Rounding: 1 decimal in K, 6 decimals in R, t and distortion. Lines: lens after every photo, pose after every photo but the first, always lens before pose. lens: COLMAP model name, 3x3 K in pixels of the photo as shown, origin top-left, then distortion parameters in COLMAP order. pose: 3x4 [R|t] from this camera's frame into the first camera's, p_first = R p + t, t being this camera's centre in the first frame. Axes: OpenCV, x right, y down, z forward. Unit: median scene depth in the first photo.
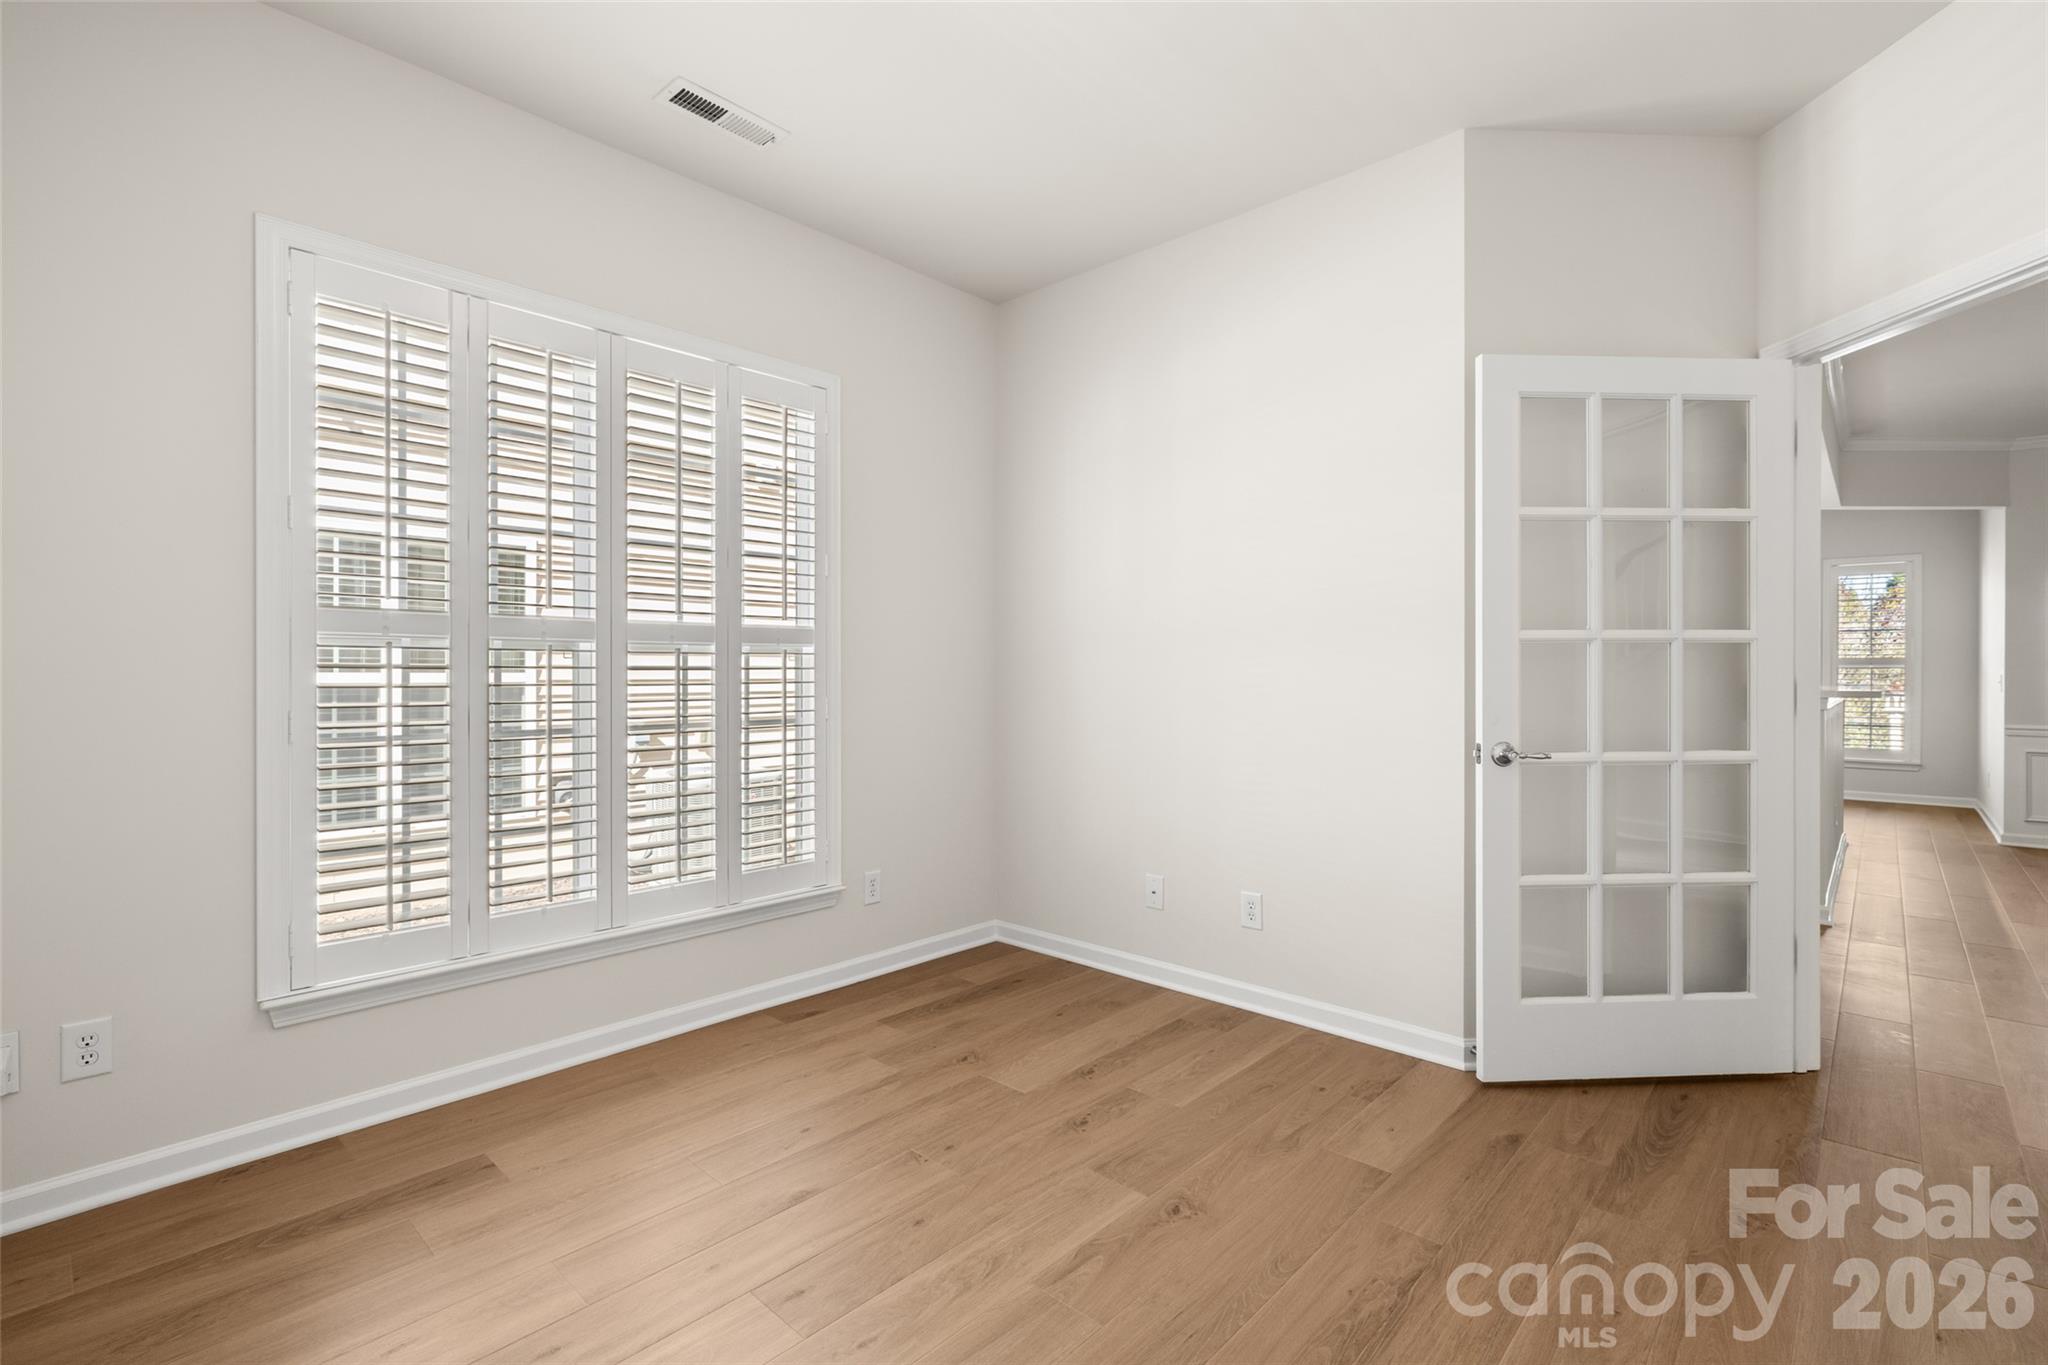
lens RADIAL K [[916.7, 0, 1024.0], [0, 916.7, 682.5], [0, 0, 1]] dist [-0.004201, -0.000037]
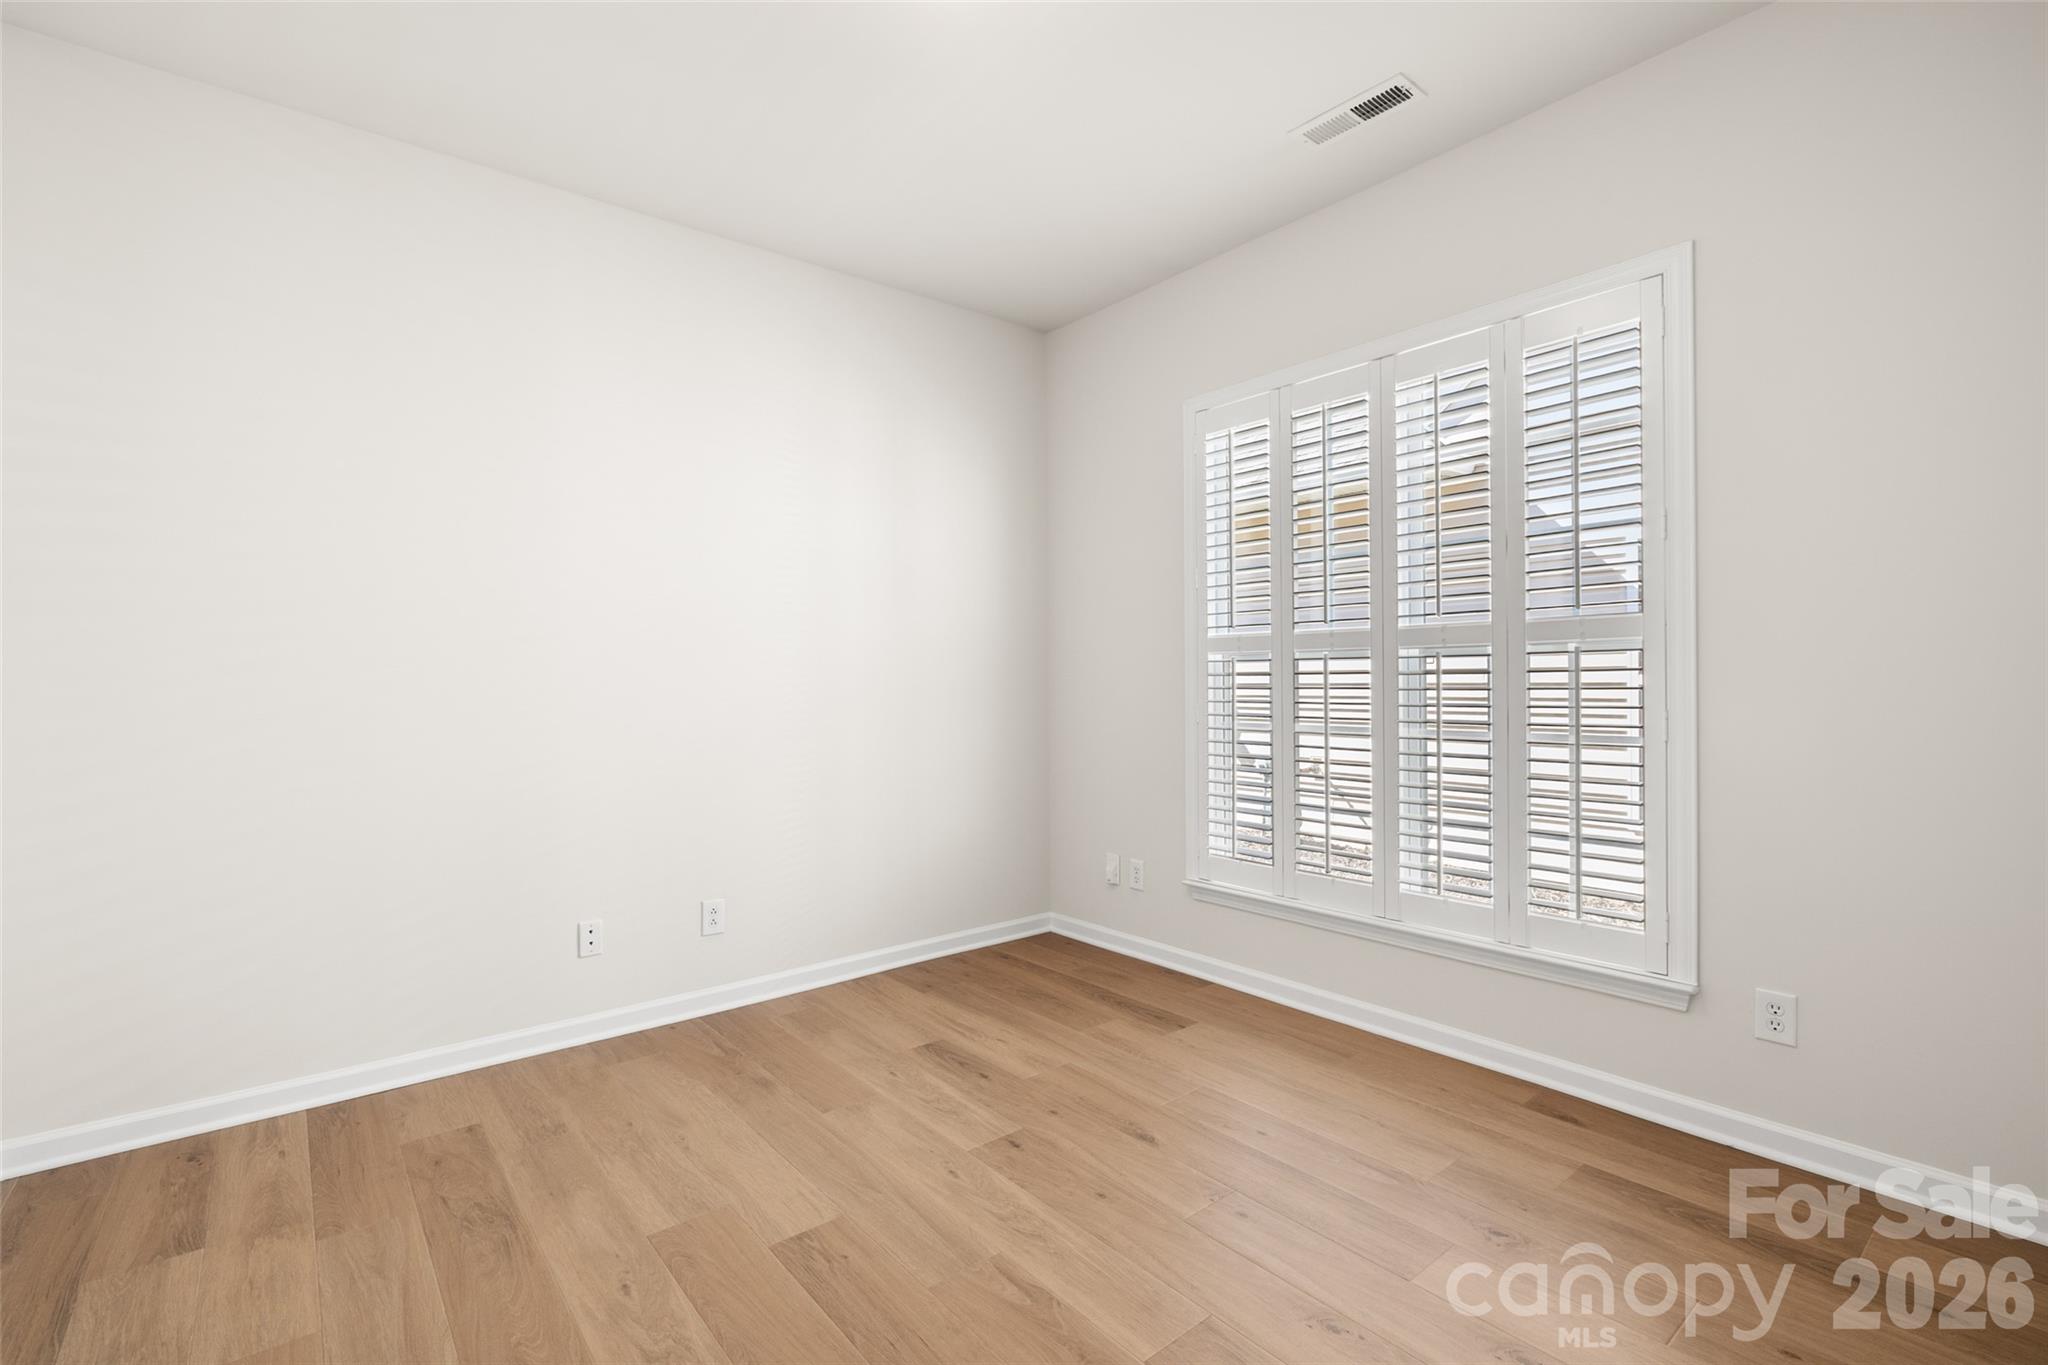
lens RADIAL K [[916.7, 0, 1024.0], [0, 916.7, 682.5], [0, 0, 1]] dist [-0.004201, -0.000037]
pose [[-0.133765, 0.002044, -0.991011, 0.706560], [-0.000324, 0.999998, 0.002106, -0.006864], [0.991013, 0.000603, -0.133764, 0.782004]]
